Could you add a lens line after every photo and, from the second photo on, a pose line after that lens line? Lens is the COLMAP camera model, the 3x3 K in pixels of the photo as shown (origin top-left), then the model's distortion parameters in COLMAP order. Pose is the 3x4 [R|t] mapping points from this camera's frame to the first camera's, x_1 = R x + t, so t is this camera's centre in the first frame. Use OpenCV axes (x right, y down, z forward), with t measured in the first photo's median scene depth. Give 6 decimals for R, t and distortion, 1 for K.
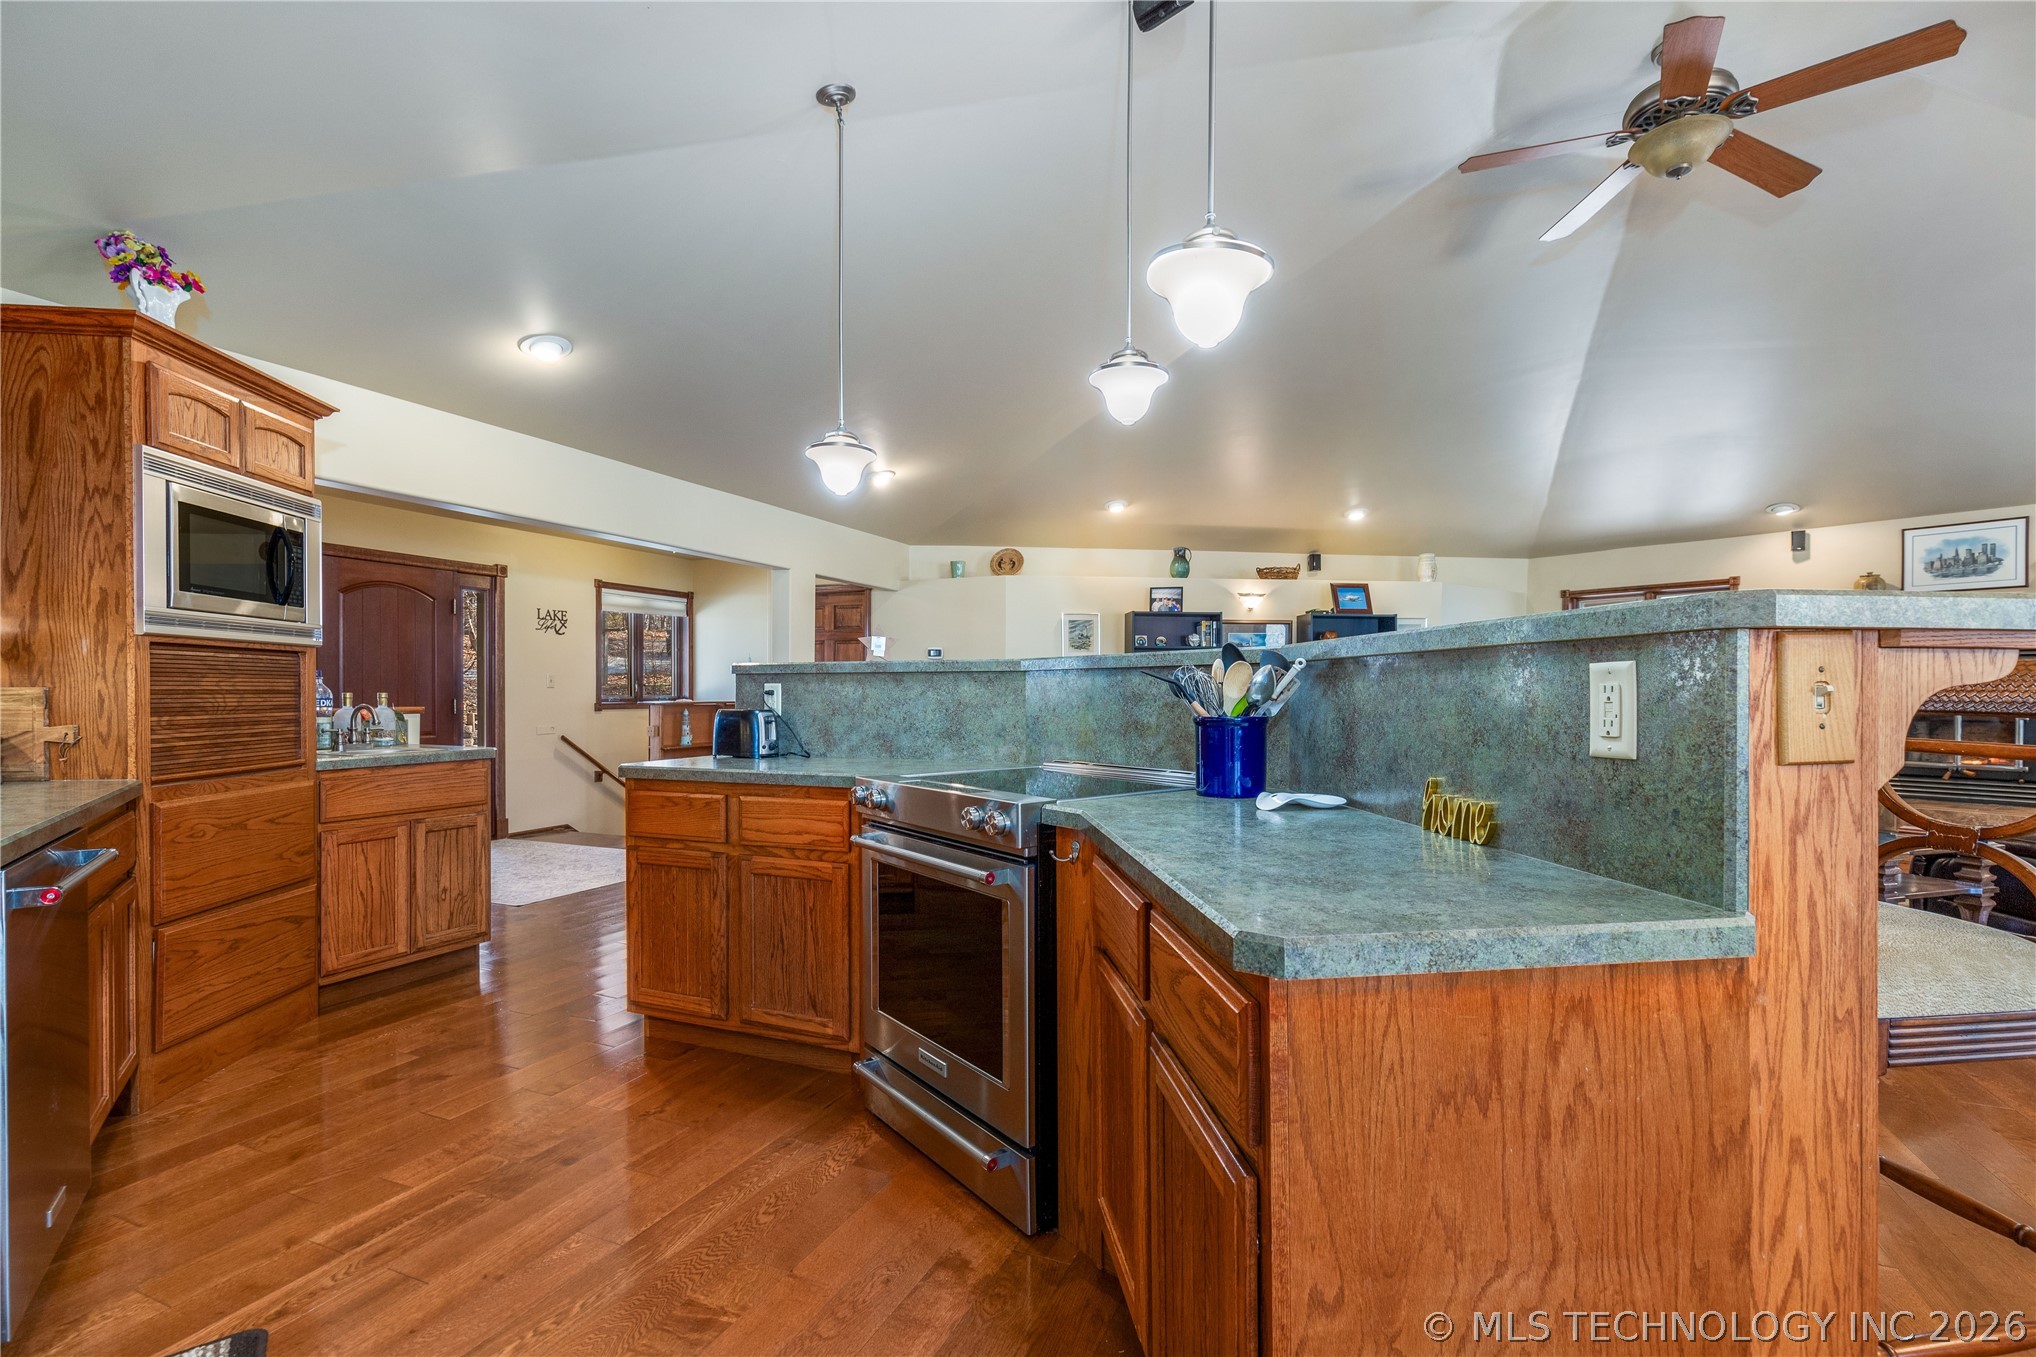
lens RADIAL K [[927.4, 0, 1022.8], [0, 927.4, 694.4], [0, 0, 1]] dist [0.010890, -0.001965]
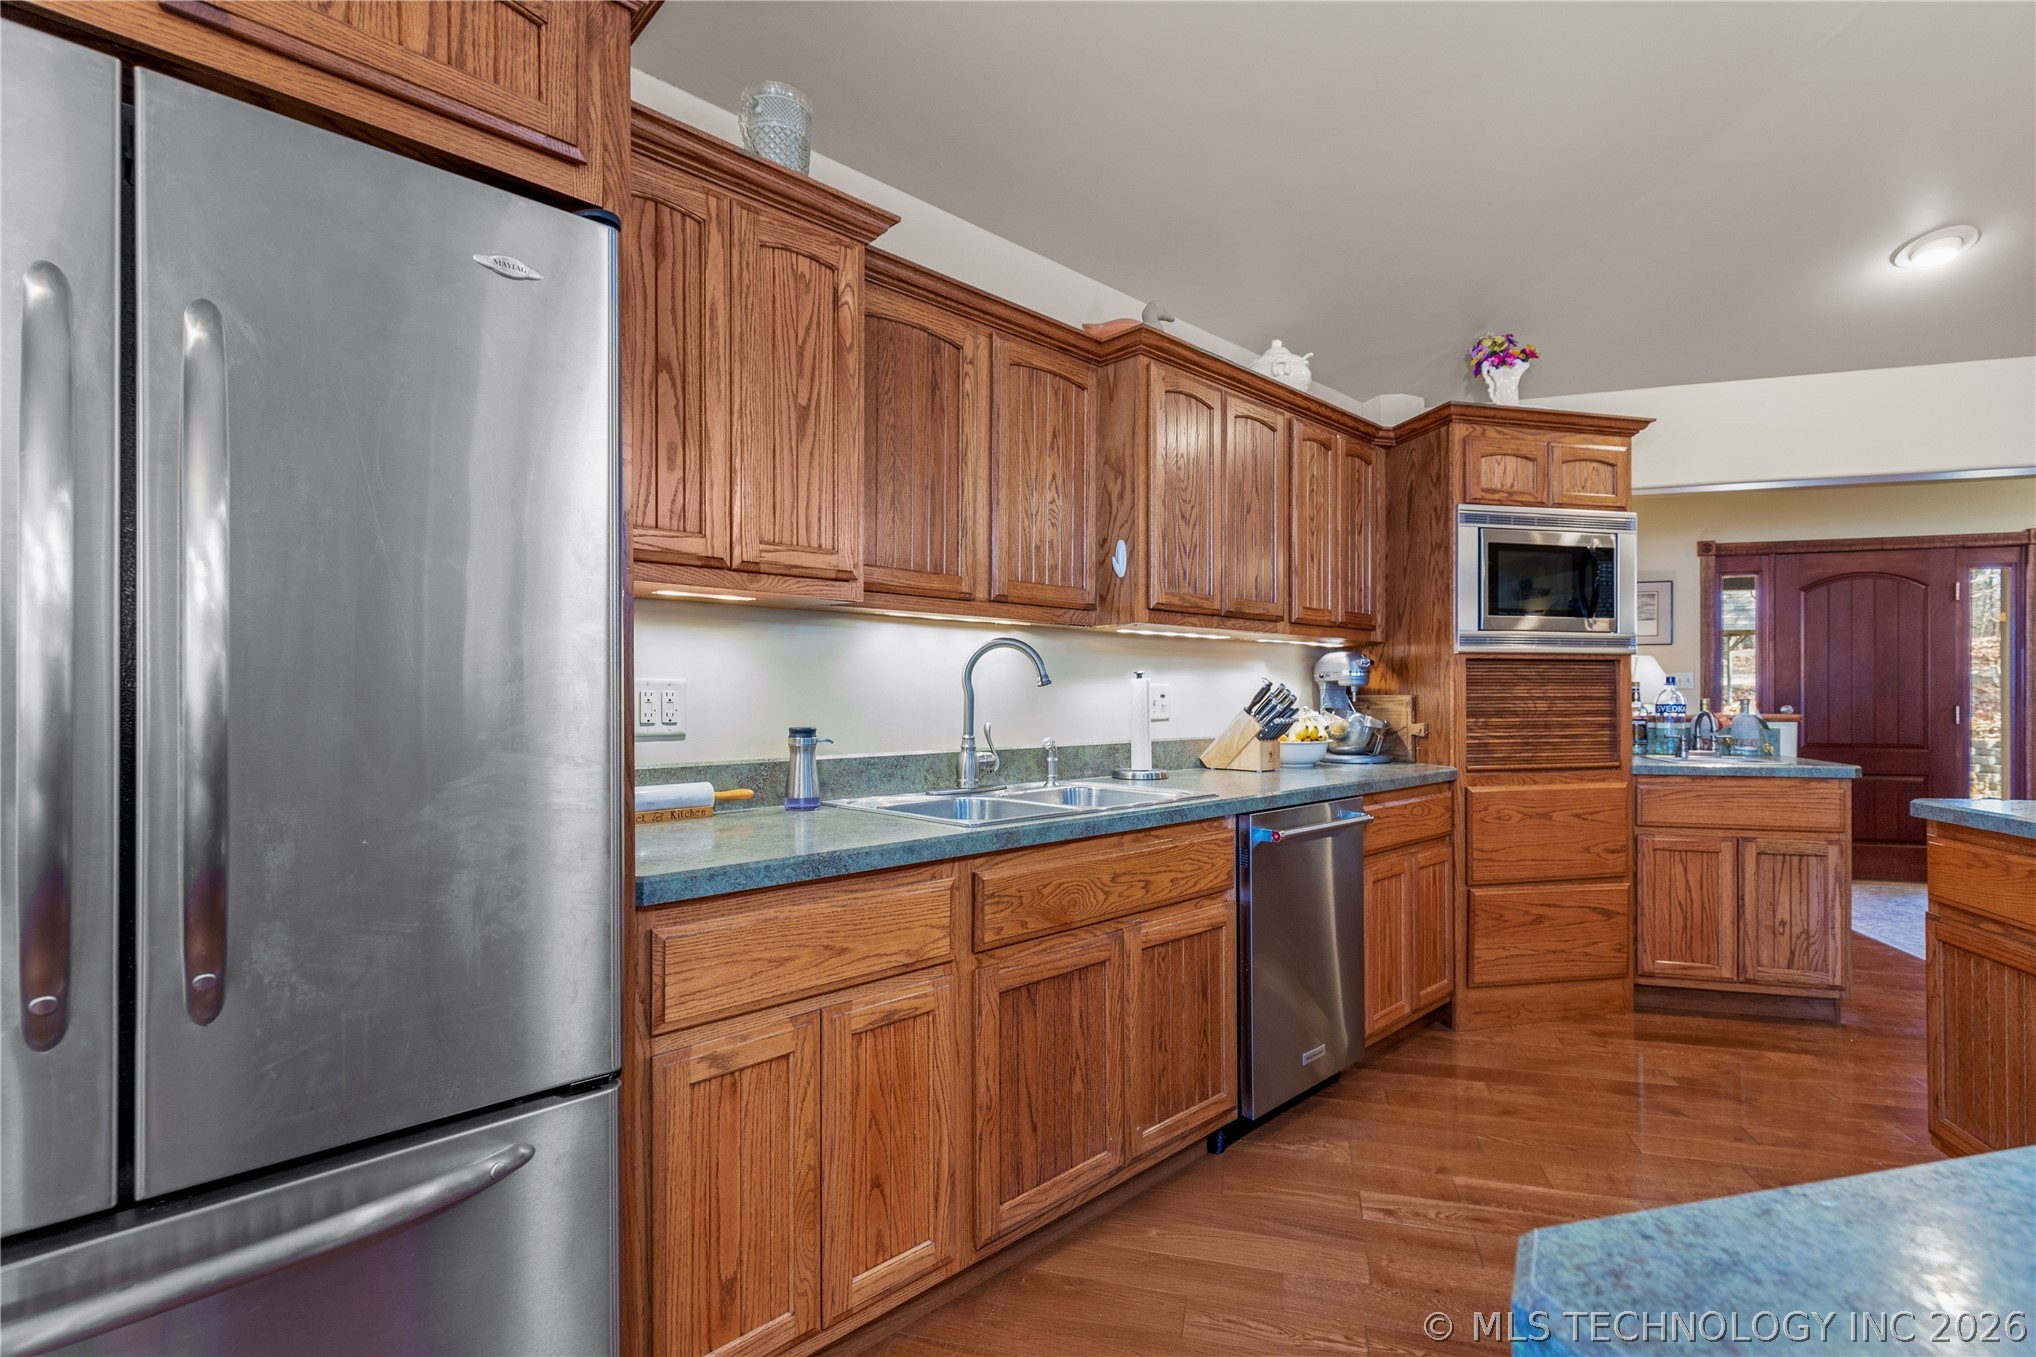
lens RADIAL K [[927.4, 0, 1036.2], [0, 927.4, 696.3], [0, 0, 1]] dist [0.010890, -0.001965]
pose [[0.127568, -0.003498, -0.991824, 0.175203], [-0.000338, 0.999994, -0.003570, -0.000763], [0.991830, 0.000791, 0.127566, 0.198918]]
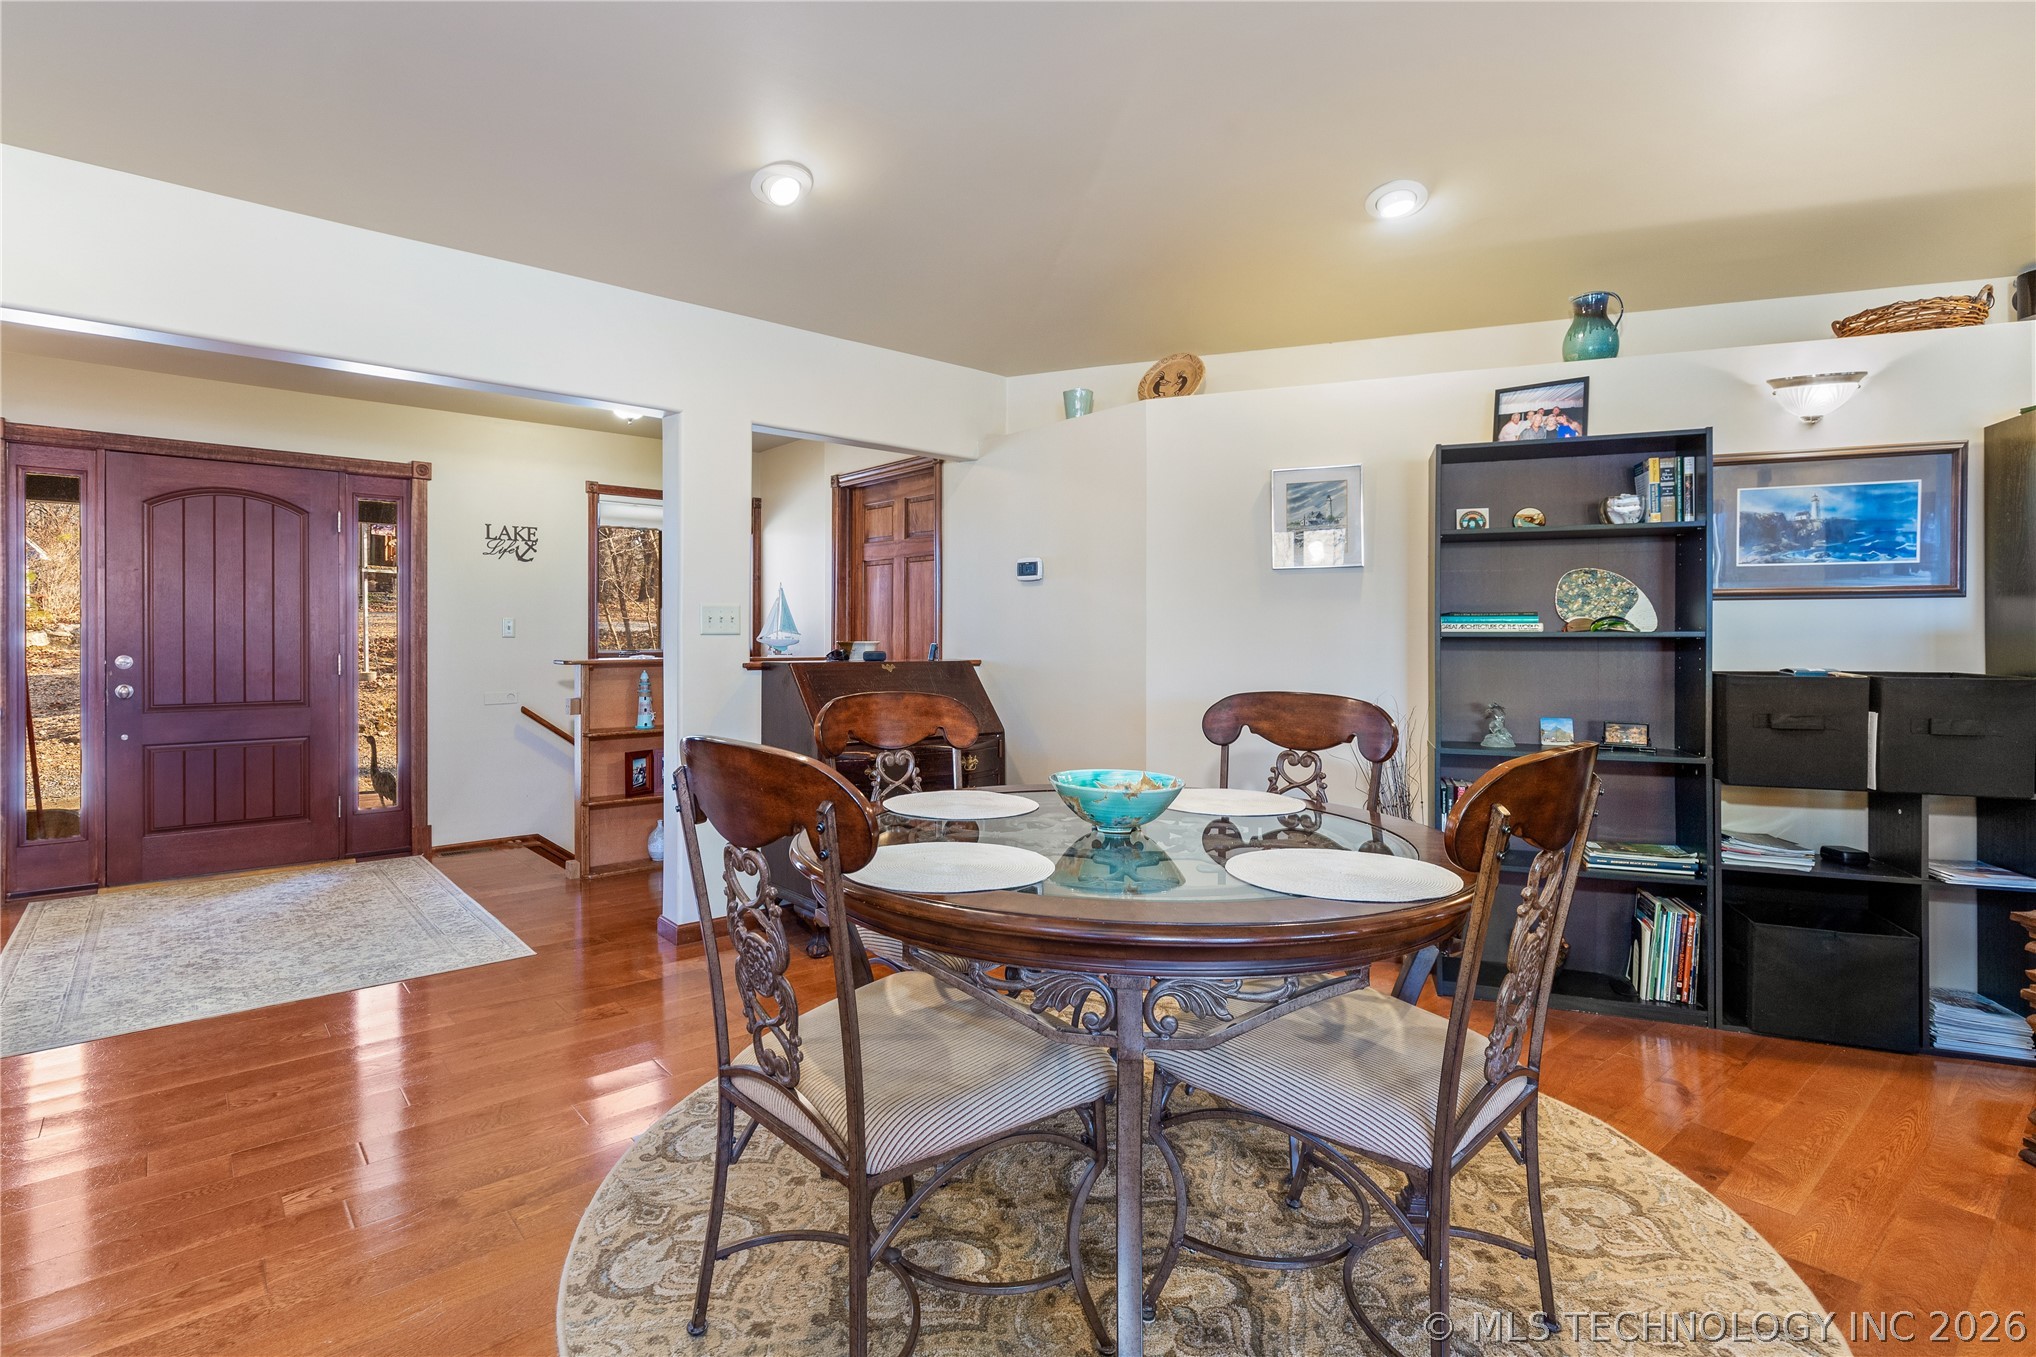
lens RADIAL K [[958.0, 0, 959.1], [0, 958.0, 644.5], [0, 0, 1]] dist [0.006728, 0.000171]
pose [[0.881833, -0.000425, -0.471561, 0.280193], [0.002614, 0.999989, 0.003988, -0.007431], [0.471554, -0.004749, 0.881824, 1.106358]]
